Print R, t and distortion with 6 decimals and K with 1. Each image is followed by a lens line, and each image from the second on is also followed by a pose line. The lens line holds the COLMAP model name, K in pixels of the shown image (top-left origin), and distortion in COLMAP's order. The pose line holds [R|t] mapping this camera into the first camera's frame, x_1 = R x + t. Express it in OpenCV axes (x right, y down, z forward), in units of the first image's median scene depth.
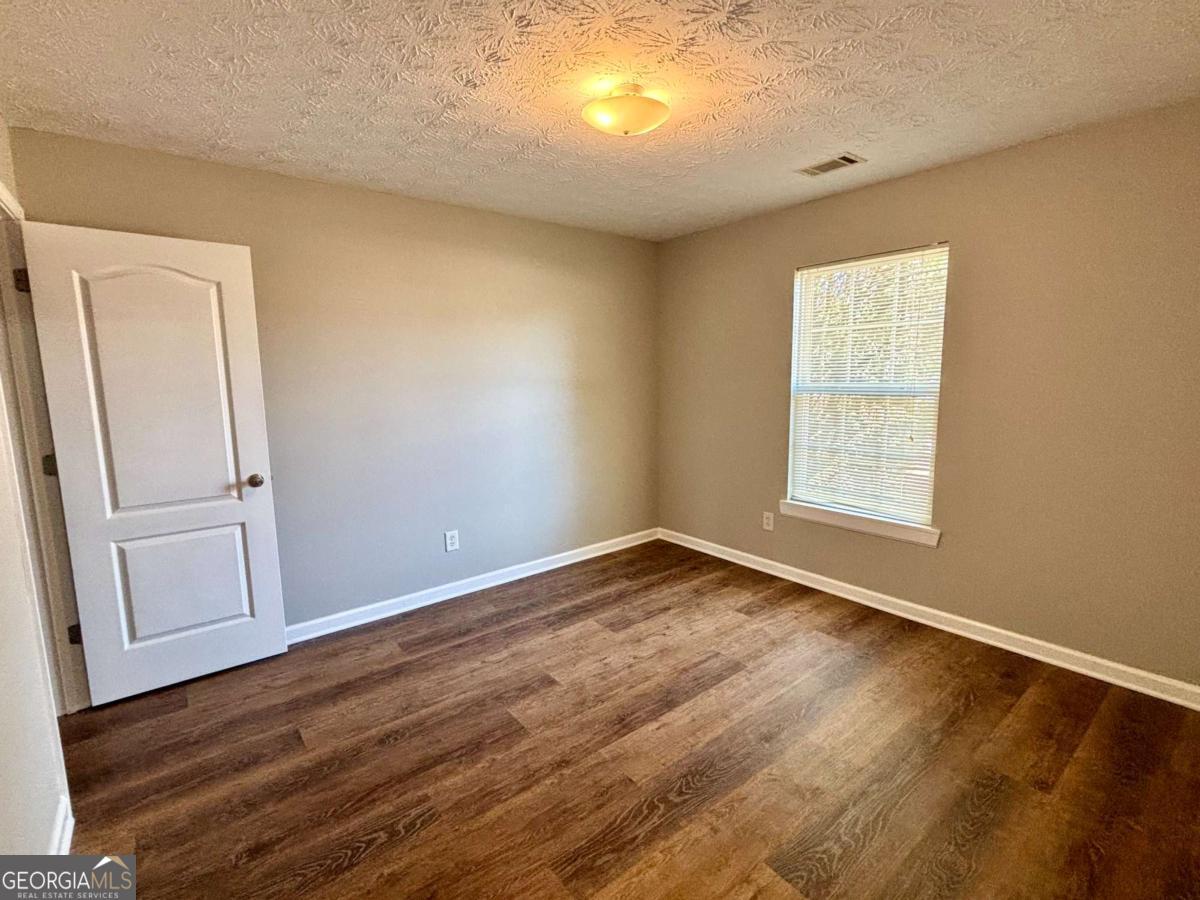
lens RADIAL K [[537.3, 0, 603.8], [0, 537.3, 445.6], [0, 0, 1]] dist [-0.001306, -0.000781]
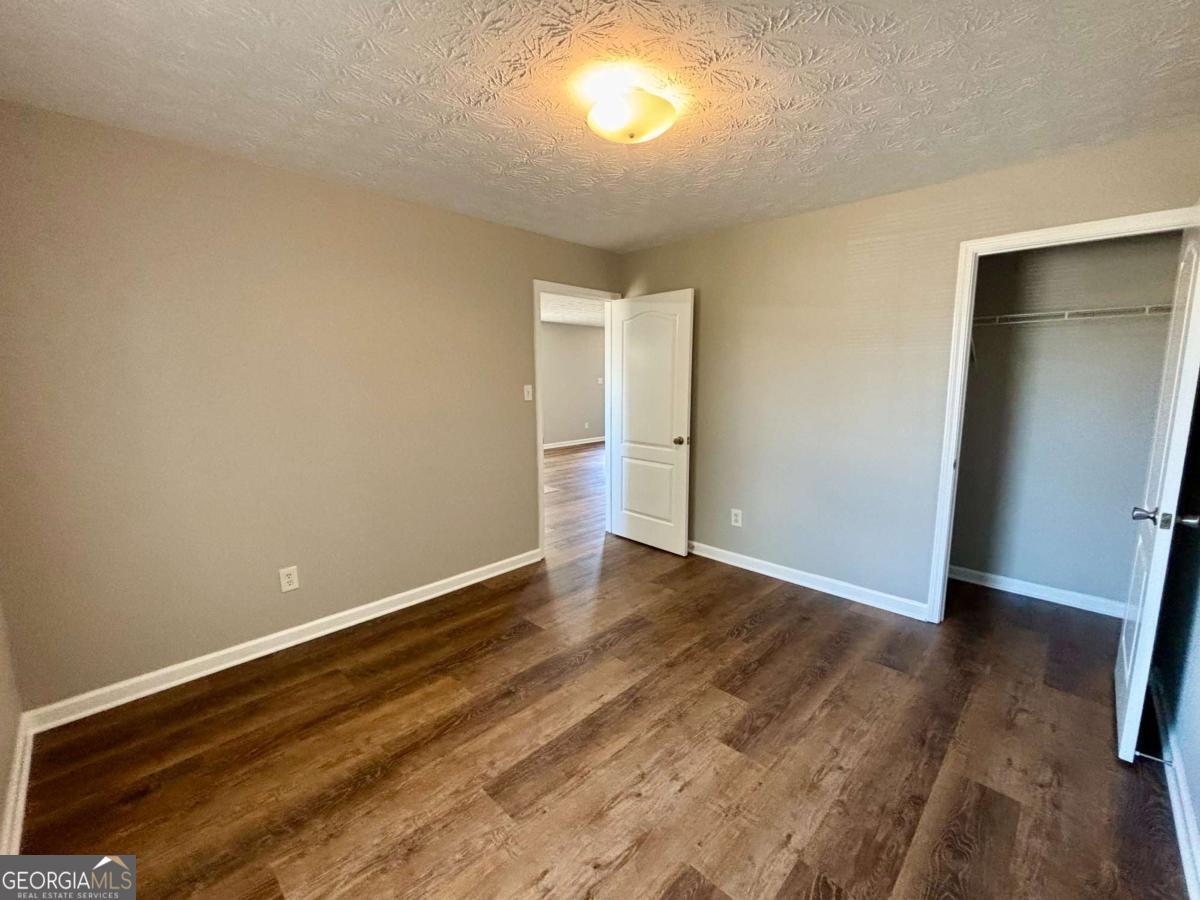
lens RADIAL K [[490.7, 0, 599.4], [0, 490.7, 446.6], [0, 0, 1]] dist [0.002031, 0.000032]
pose [[-0.992973, 0.038221, -0.112000, 0.191984], [0.005518, 0.960333, 0.278803, -0.247288], [0.118214, 0.276226, -0.953795, 1.745254]]
